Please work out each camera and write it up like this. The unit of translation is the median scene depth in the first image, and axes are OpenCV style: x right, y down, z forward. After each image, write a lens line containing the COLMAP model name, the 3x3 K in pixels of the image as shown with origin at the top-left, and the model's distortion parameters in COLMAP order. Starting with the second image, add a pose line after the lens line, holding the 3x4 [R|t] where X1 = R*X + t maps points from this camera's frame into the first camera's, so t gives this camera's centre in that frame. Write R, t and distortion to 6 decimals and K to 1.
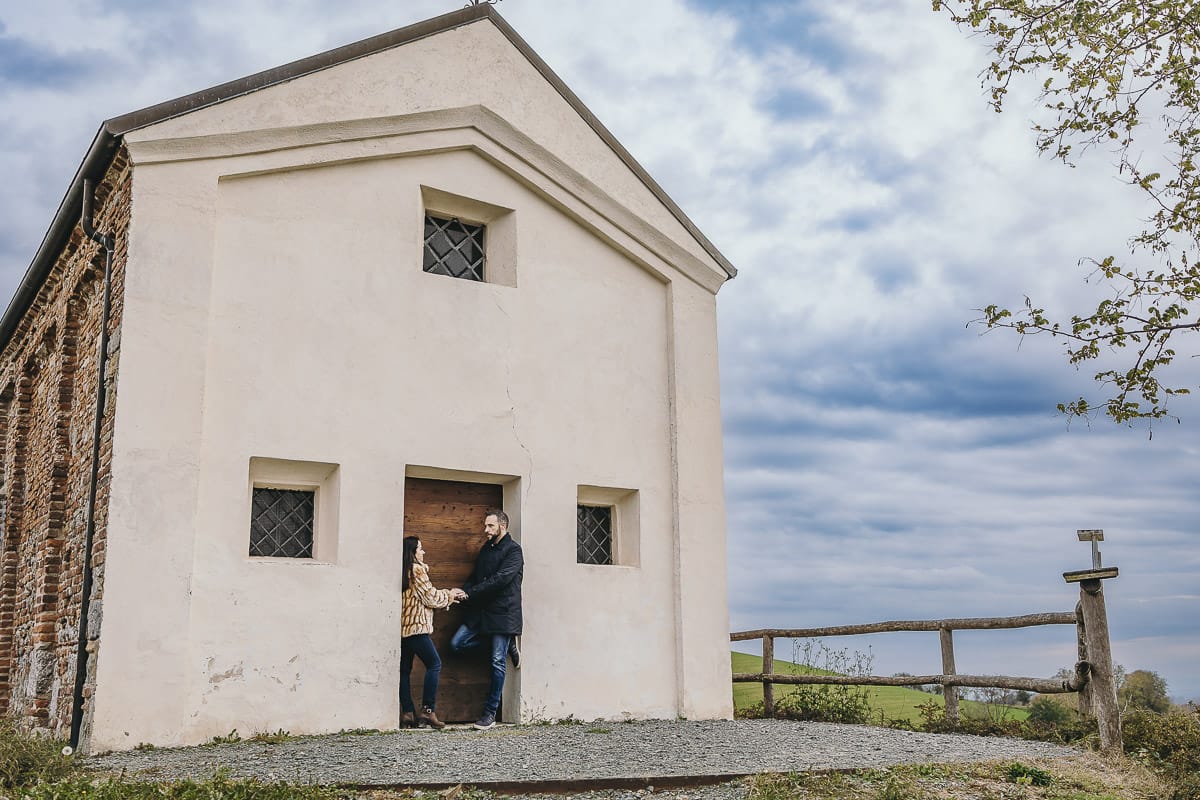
lens RADIAL K [[1188.6, 0, 602.0], [0, 1188.6, 392.5], [0, 0, 1]] dist [0.007728, 0.000000]
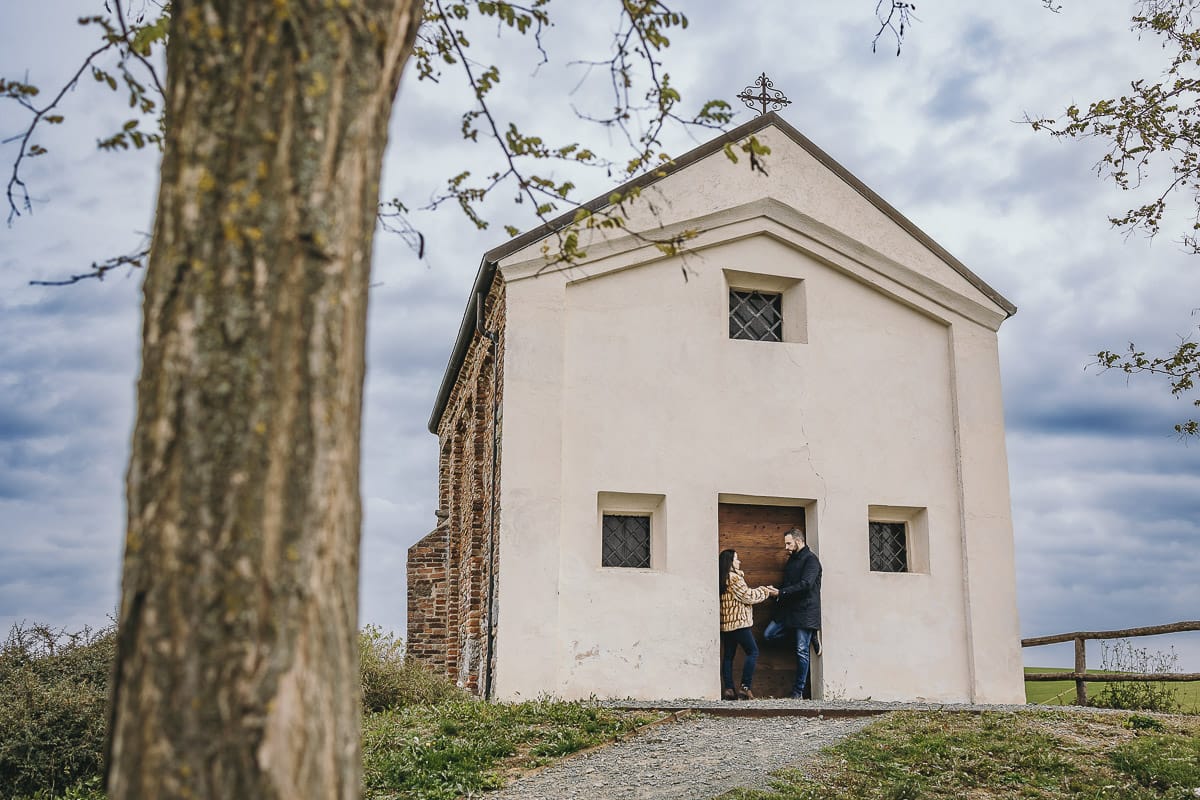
lens RADIAL K [[1188.6, 0, 607.1], [0, 1188.6, 398.8], [0, 0, 1]] dist [0.007728, 0.000000]
pose [[0.936295, -0.061595, -0.345771, 0.154064], [0.056617, 0.998096, -0.024487, -0.014010], [0.346621, 0.003351, 0.937999, -0.209108]]
